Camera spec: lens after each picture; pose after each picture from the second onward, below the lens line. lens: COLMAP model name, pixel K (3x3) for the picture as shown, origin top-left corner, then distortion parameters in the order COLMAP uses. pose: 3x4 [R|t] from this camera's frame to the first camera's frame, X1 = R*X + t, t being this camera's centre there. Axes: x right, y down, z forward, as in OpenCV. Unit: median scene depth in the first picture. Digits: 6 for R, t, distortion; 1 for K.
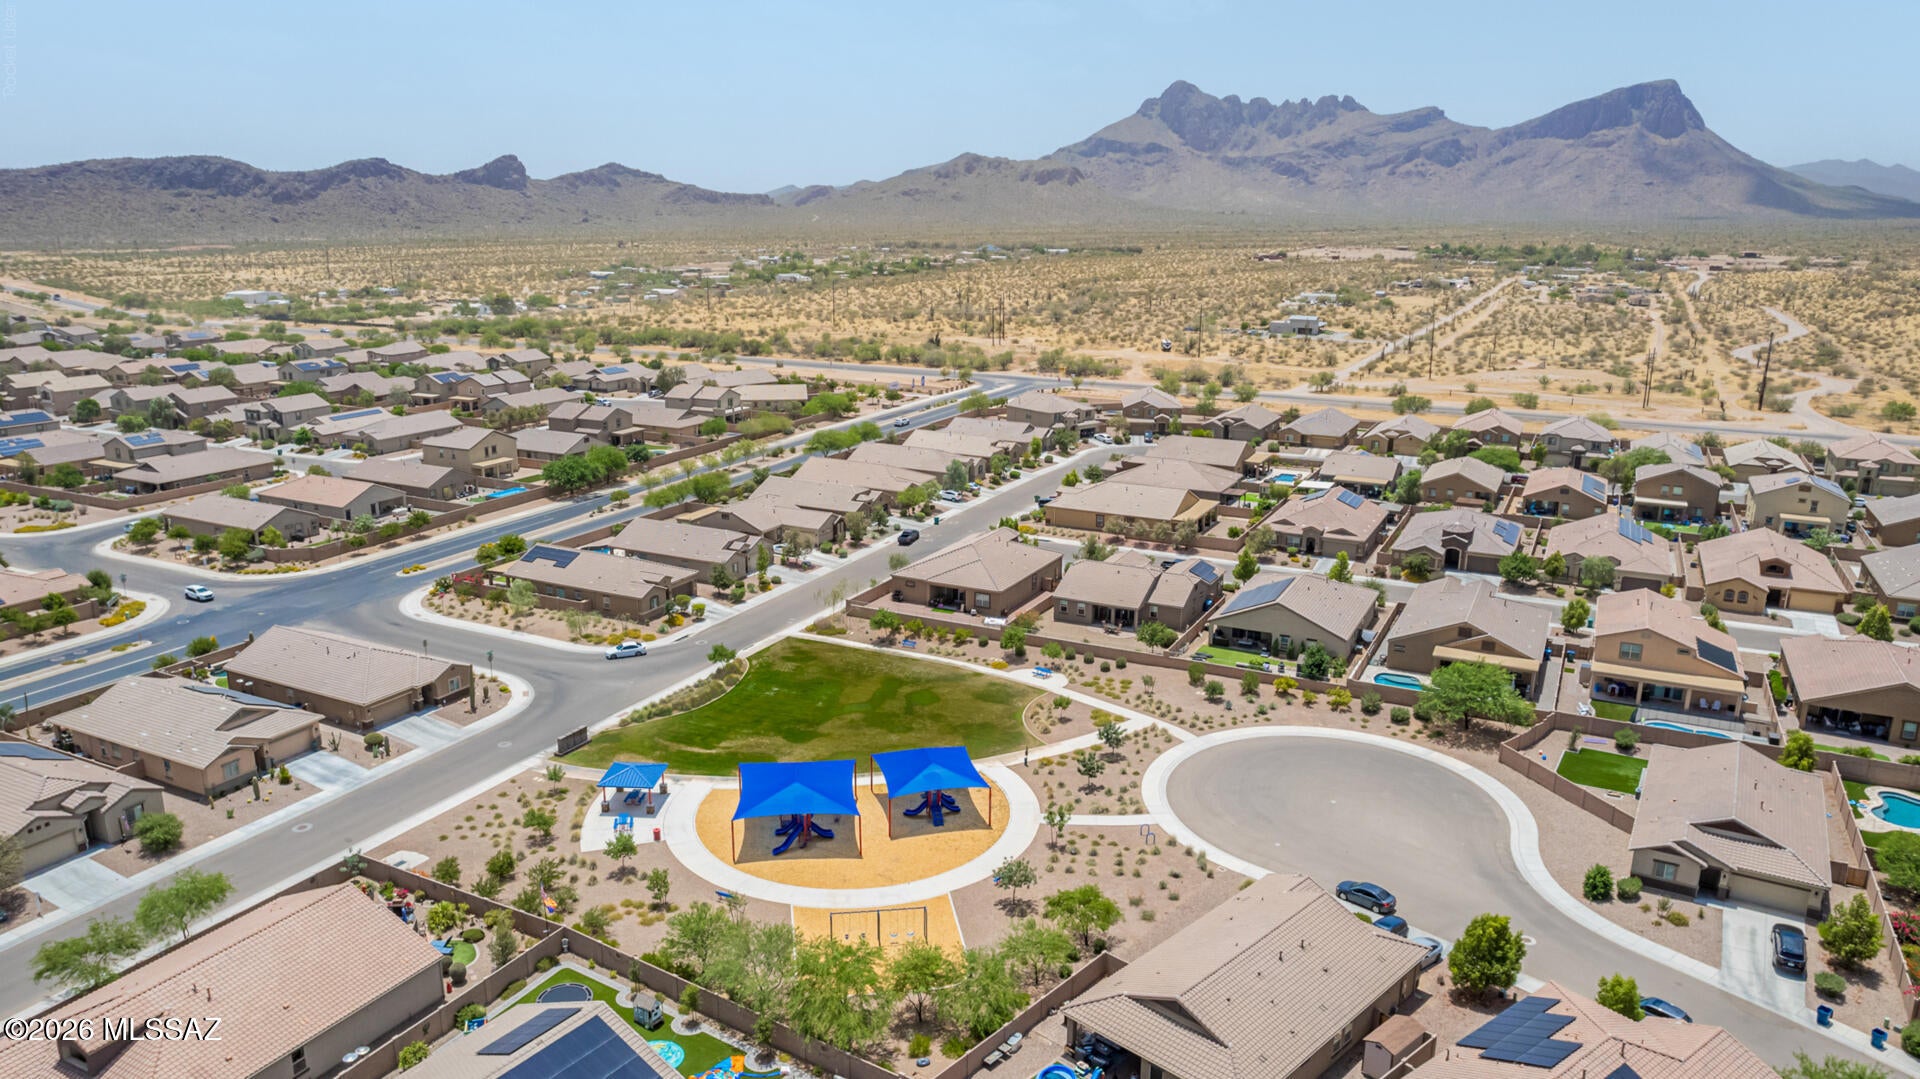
lens RADIAL K [[1338.2, 0, 960.0], [0, 1338.2, 539.5], [0, 0, 1]] dist [-0.102567, 0.092784]
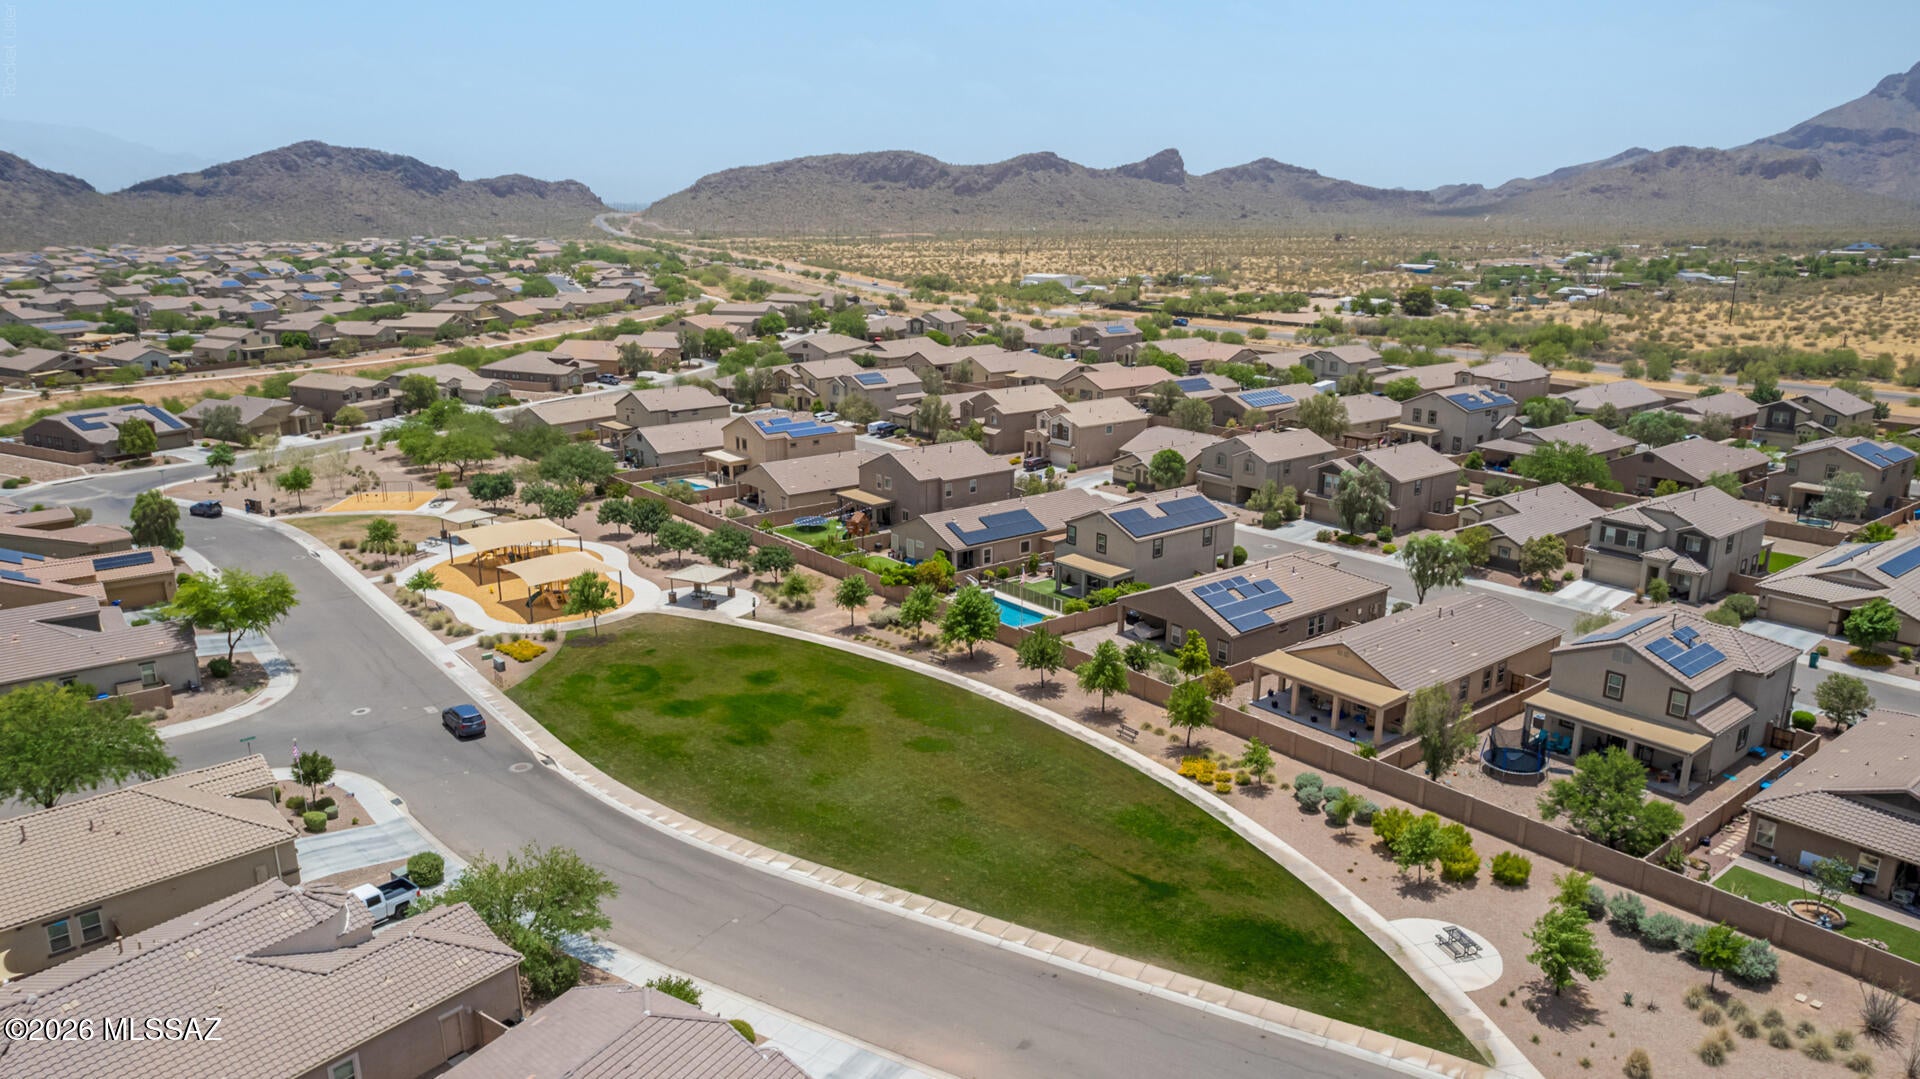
lens RADIAL K [[1306.9, 0, 960.0], [0, 1306.9, 539.5], [0, 0, 1]] dist [-0.082855, 0.076499]
pose [[0.905369, 0.098218, -0.413110, -0.054956], [-0.096682, 0.995009, 0.024679, -0.008064], [0.413472, 0.017597, 0.910347, 0.050343]]
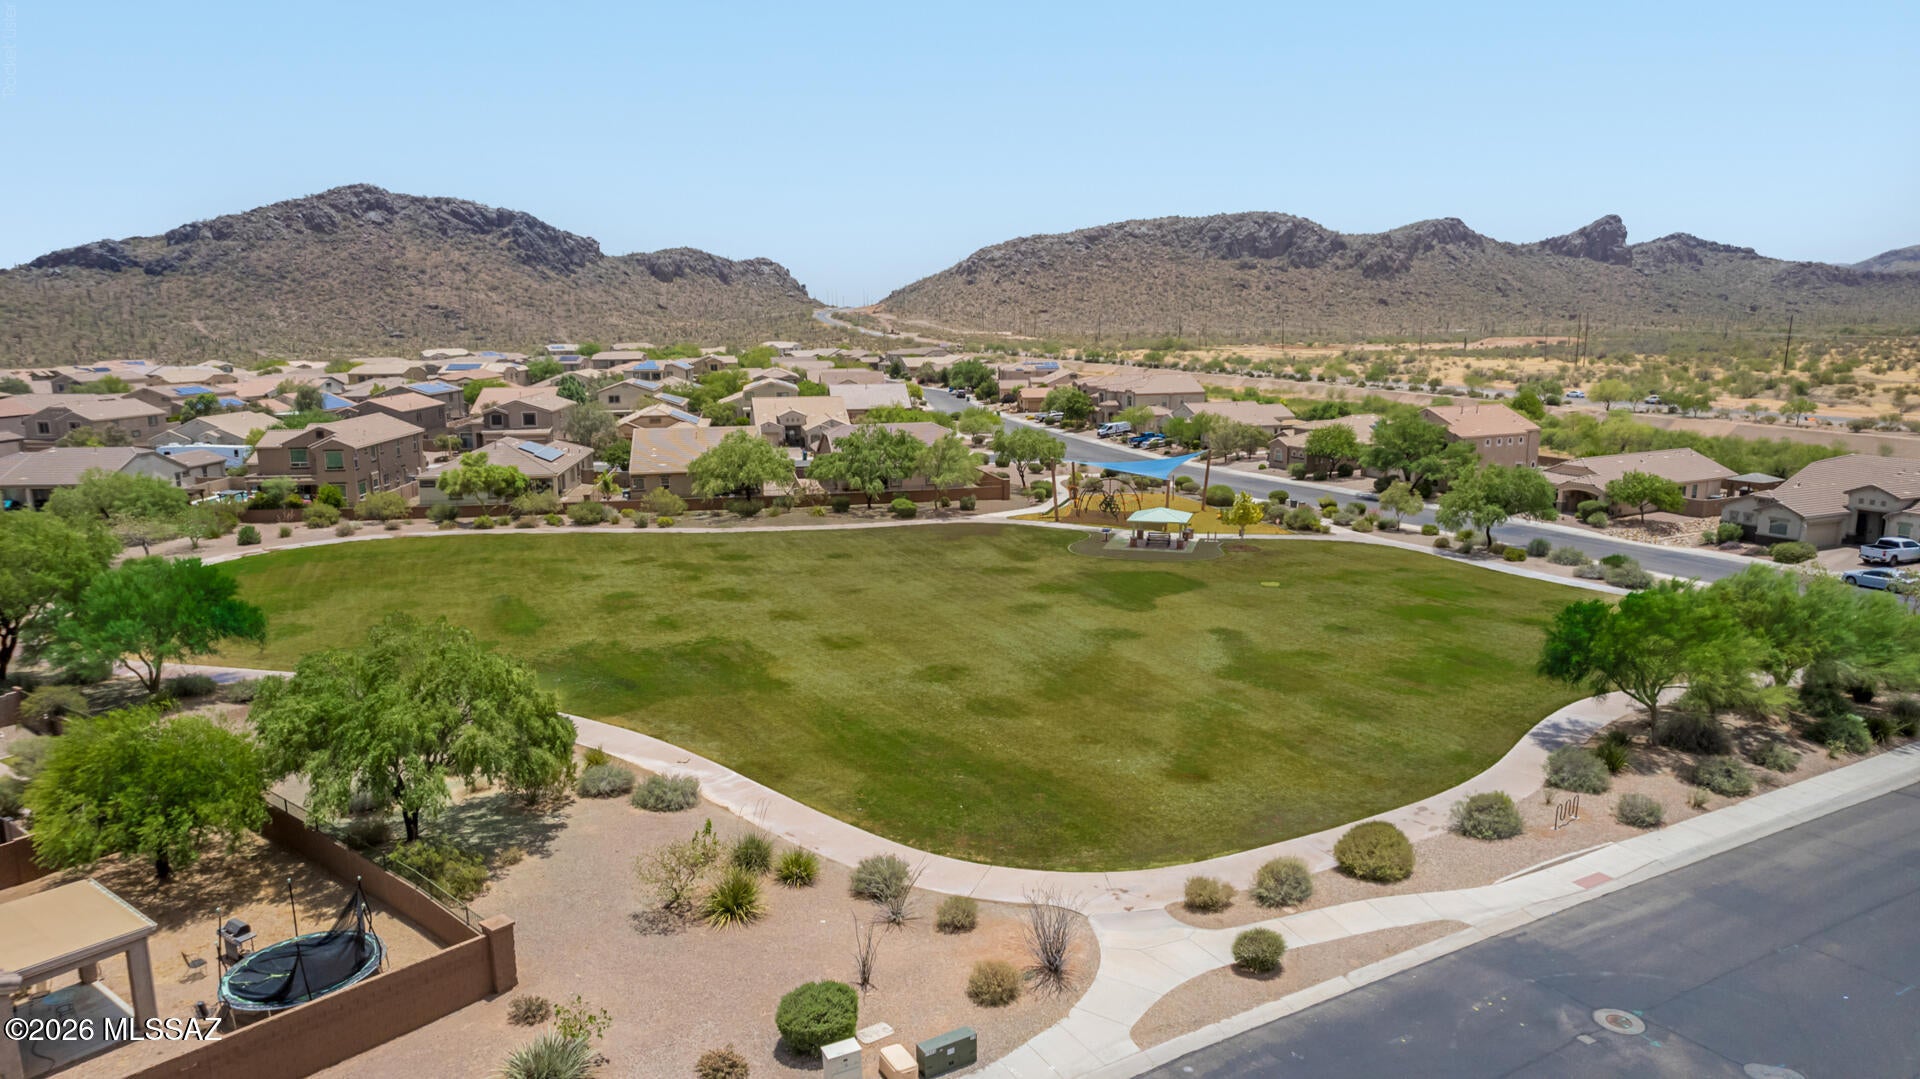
lens RADIAL K [[1306.9, 0, 960.0], [0, 1306.9, 539.5], [0, 0, 1]] dist [-0.082855, 0.076499]
pose [[0.879836, 0.062353, -0.471169, -0.323964], [-0.097980, 0.993858, -0.051439, -0.059542], [0.465068, 0.091424, 0.880542, 0.280855]]
